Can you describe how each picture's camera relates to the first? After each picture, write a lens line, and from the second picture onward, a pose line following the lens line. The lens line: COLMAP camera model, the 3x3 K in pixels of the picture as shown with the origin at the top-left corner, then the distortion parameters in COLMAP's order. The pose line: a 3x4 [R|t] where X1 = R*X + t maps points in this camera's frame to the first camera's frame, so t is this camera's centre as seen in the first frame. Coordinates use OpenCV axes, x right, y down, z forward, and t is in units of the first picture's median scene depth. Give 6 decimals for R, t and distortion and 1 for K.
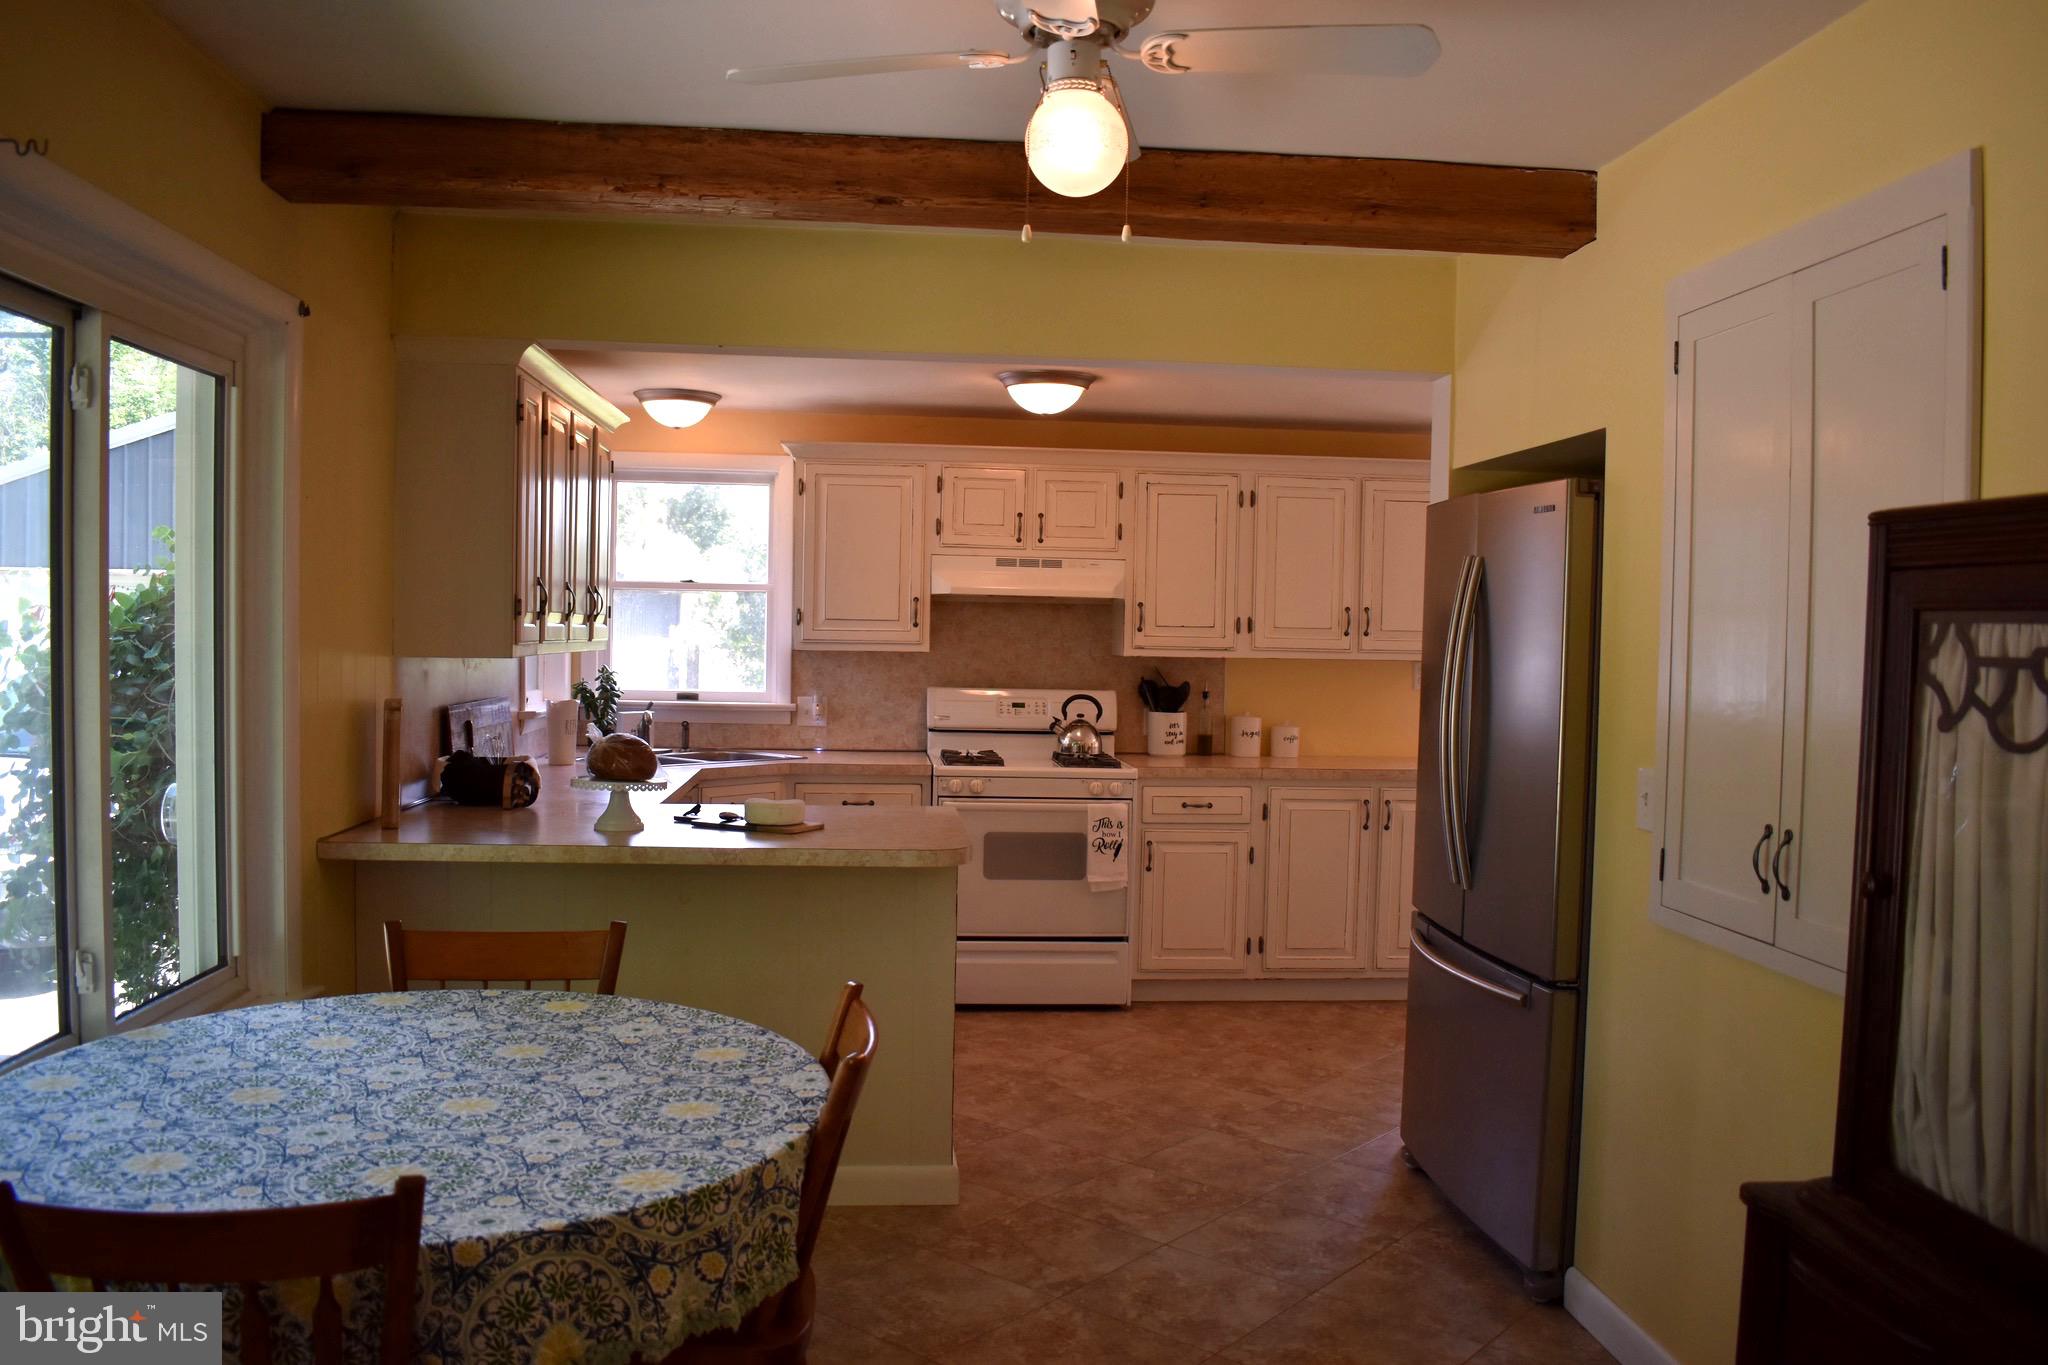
lens RADIAL K [[1604.0, 0, 1004.0], [0, 1604.0, 677.0], [0, 0, 1]] dist [-0.093916, 0.017647]
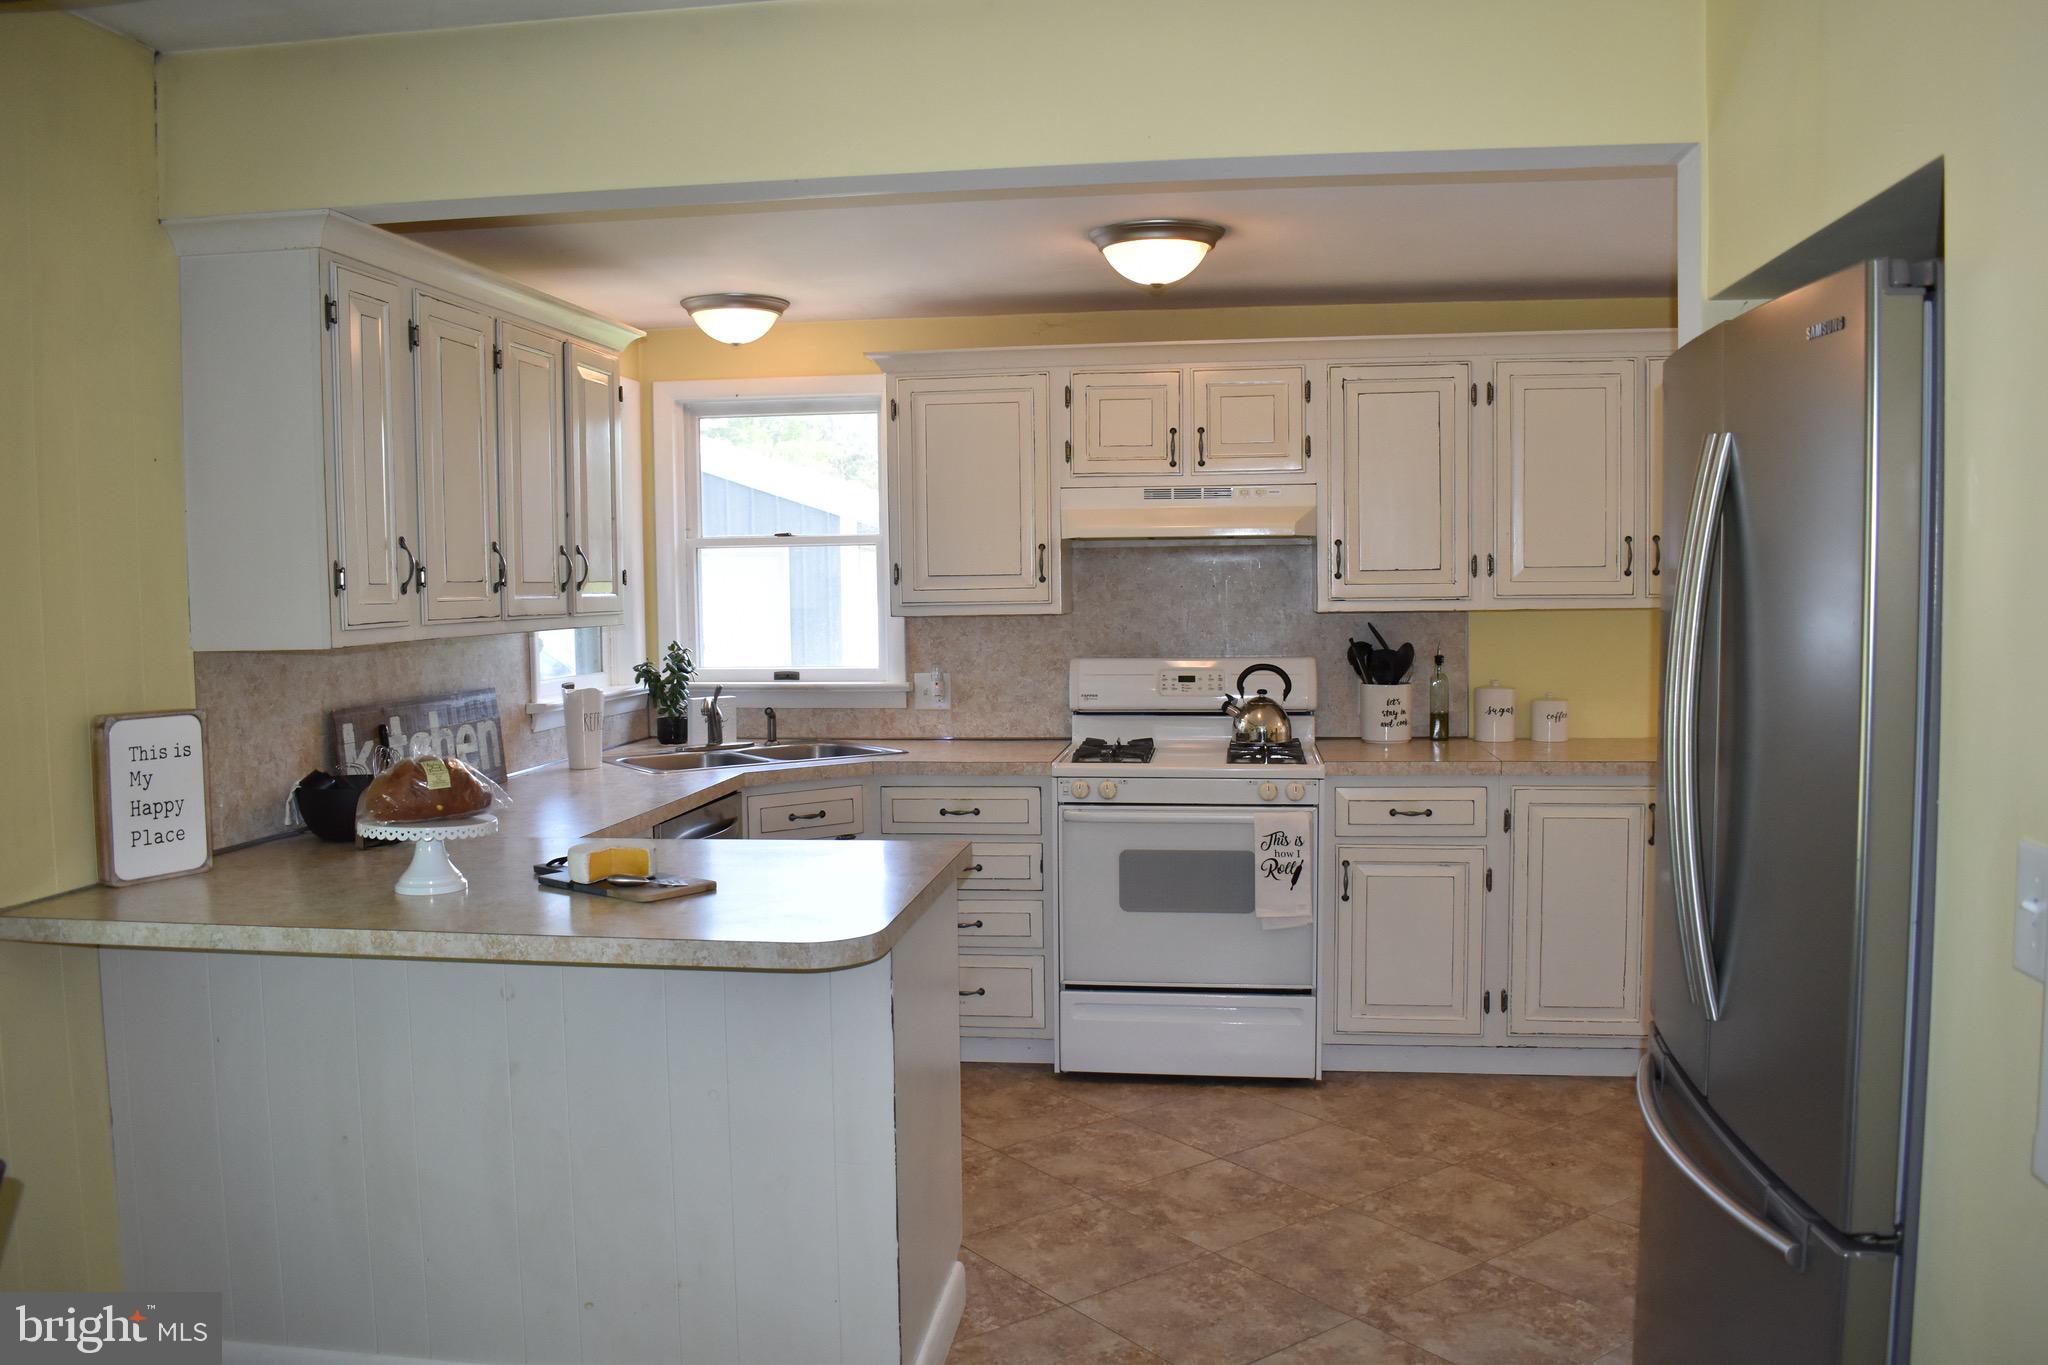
lens RADIAL K [[1604.0, 0, 1008.9], [0, 1604.0, 675.9], [0, 0, 1]] dist [-0.093916, 0.017647]
pose [[0.973366, -0.019551, -0.228421, 0.106043], [0.026311, 0.999300, 0.026588, -0.006774], [0.227741, -0.031890, 0.973199, 0.238372]]
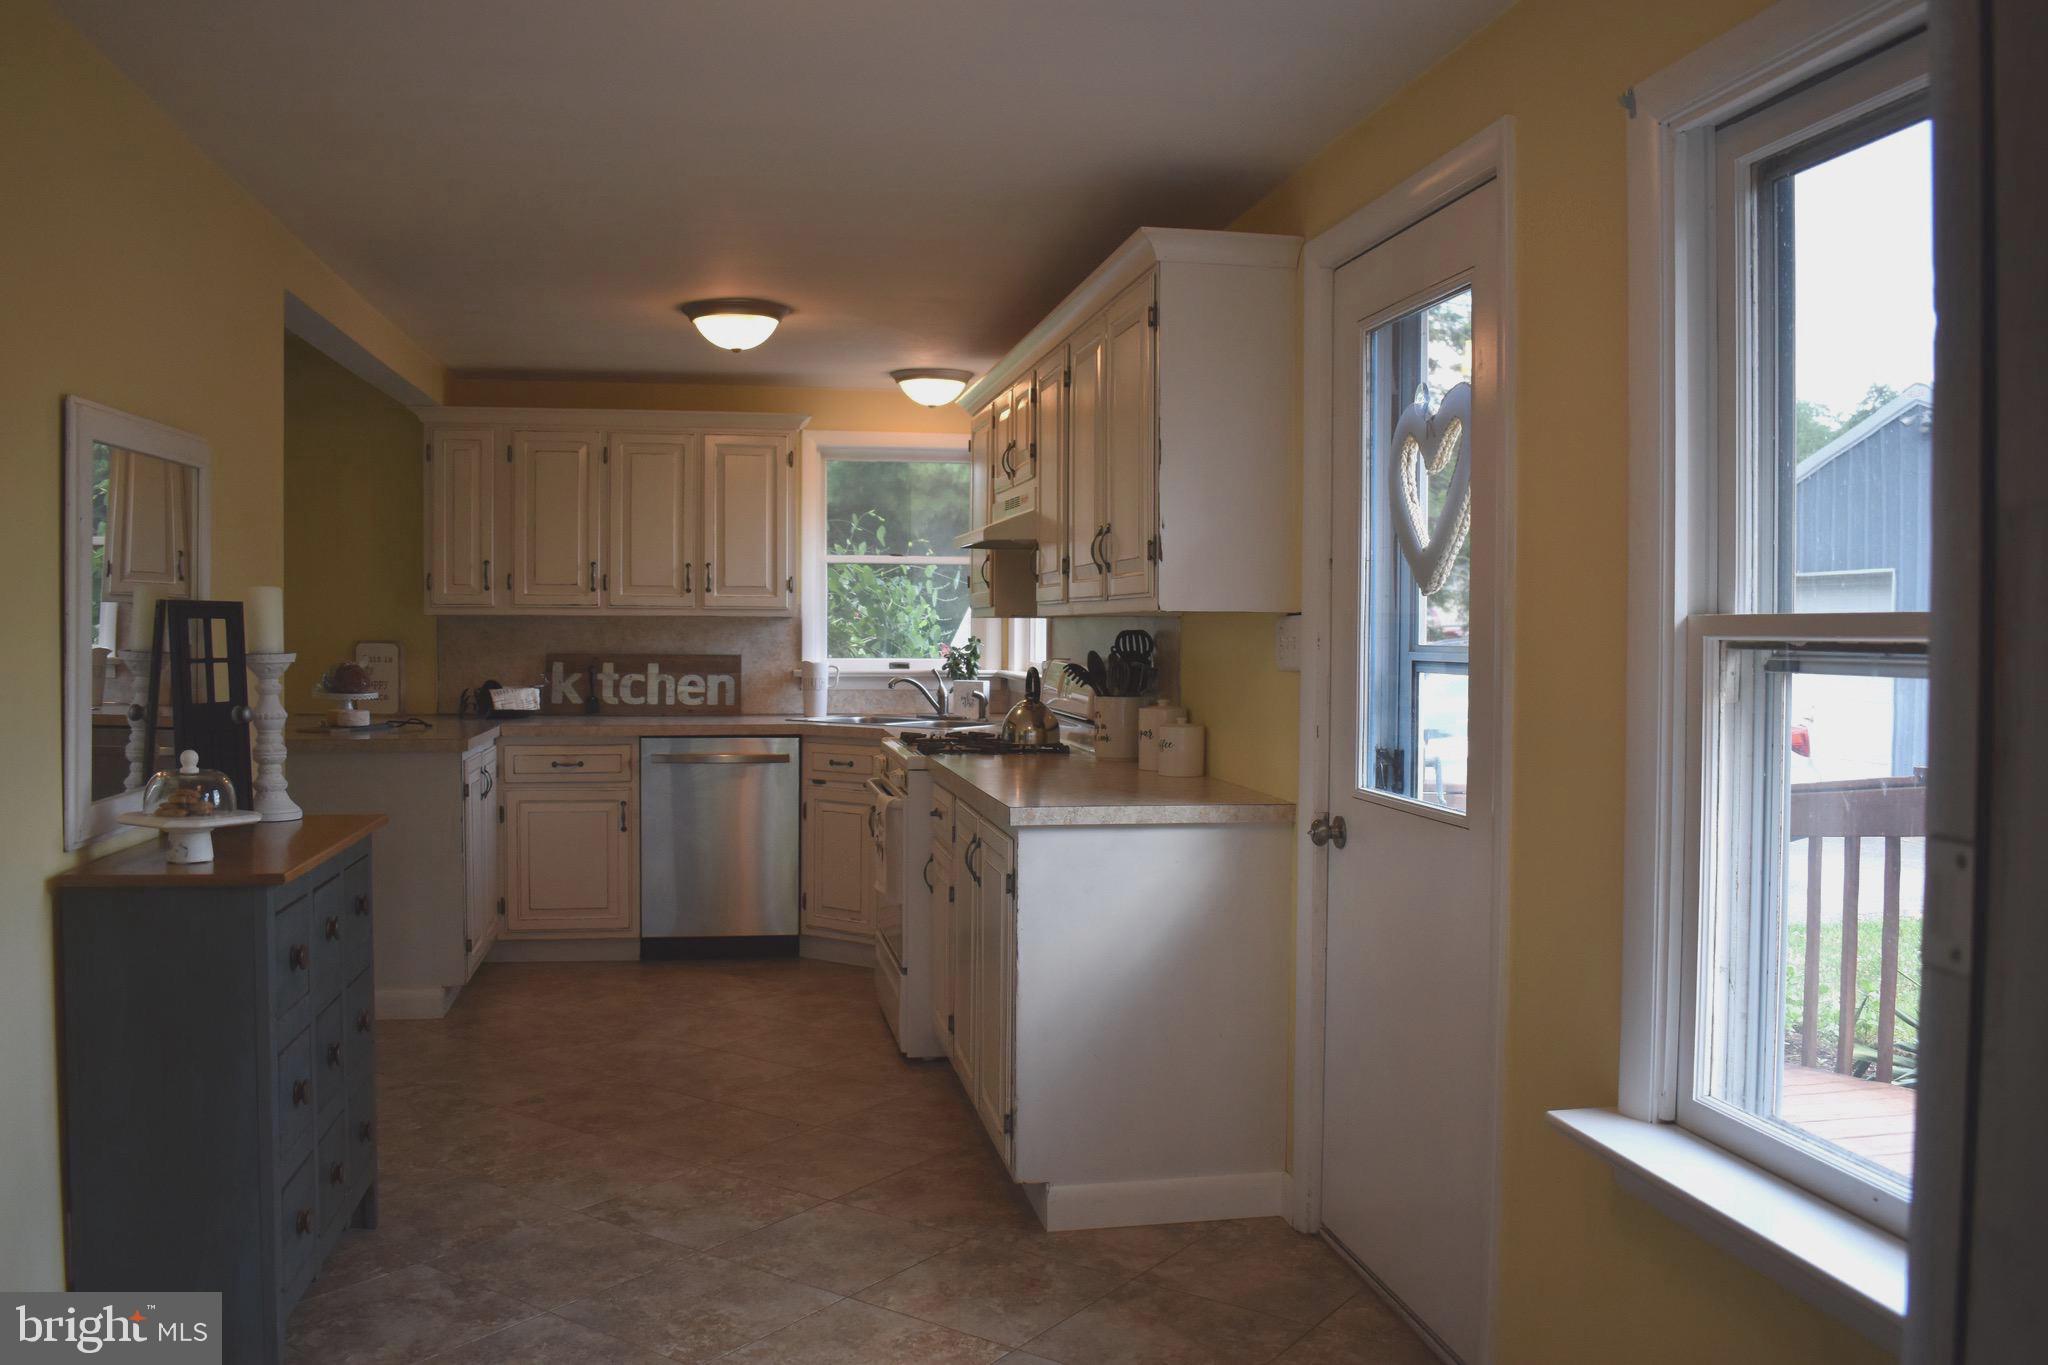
lens RADIAL K [[1604.0, 0, 1005.9], [0, 1604.0, 696.1], [0, 0, 1]] dist [-0.093916, 0.017647]
pose [[0.104080, 0.022226, -0.994321, 0.826726], [-0.036711, 0.999155, 0.018491, 0.011511], [0.993891, 0.034578, 0.104808, 0.920111]]
